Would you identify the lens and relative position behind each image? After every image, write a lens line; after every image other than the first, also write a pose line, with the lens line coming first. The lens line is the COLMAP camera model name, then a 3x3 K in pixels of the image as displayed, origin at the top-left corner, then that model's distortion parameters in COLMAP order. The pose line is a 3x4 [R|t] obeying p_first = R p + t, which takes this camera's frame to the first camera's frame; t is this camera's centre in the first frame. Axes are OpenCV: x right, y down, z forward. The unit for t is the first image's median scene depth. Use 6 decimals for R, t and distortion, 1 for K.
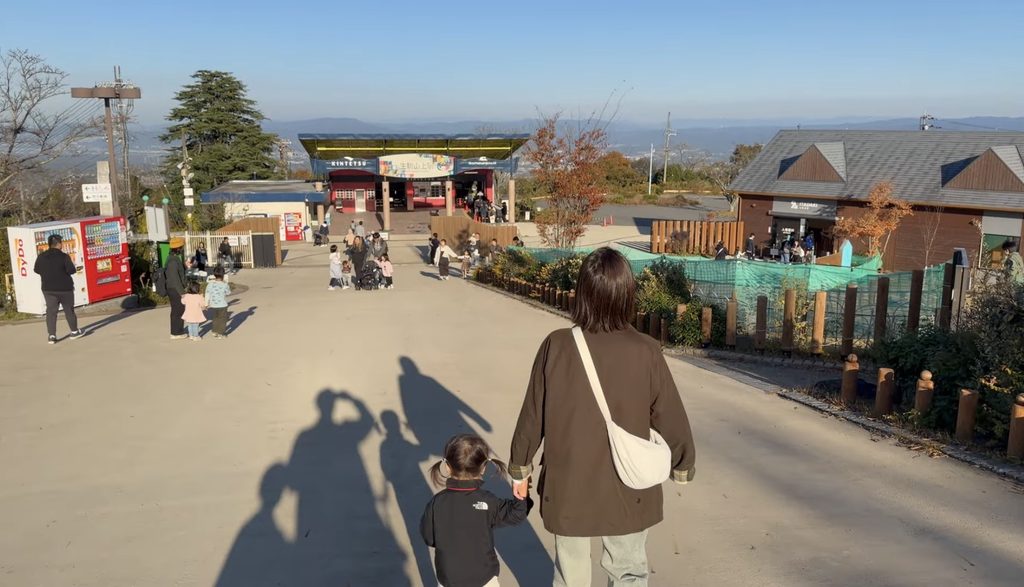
lens RADIAL K [[846.9, 0, 512.0], [0, 846.9, 293.5], [0, 0, 1]] dist [0.001780, 0.002355]
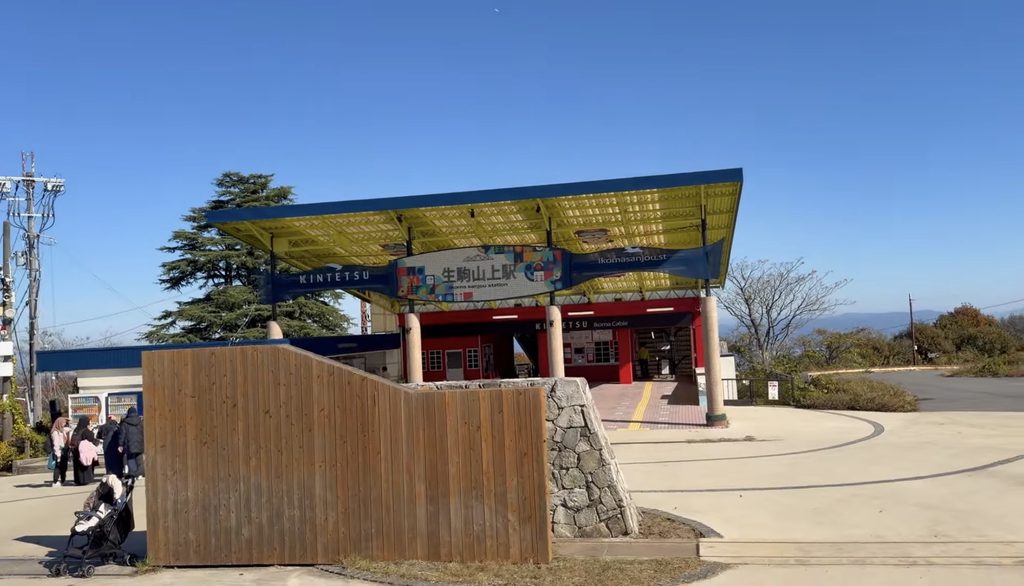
lens RADIAL K [[846.9, 0, 512.0], [0, 846.9, 293.0], [0, 0, 1]] dist [0.001780, 0.002355]
pose [[0.933365, -0.064407, -0.353103, 0.050035], [-0.021322, 0.972082, -0.233672, -0.034905], [0.358295, 0.225630, 0.905934, 0.540329]]
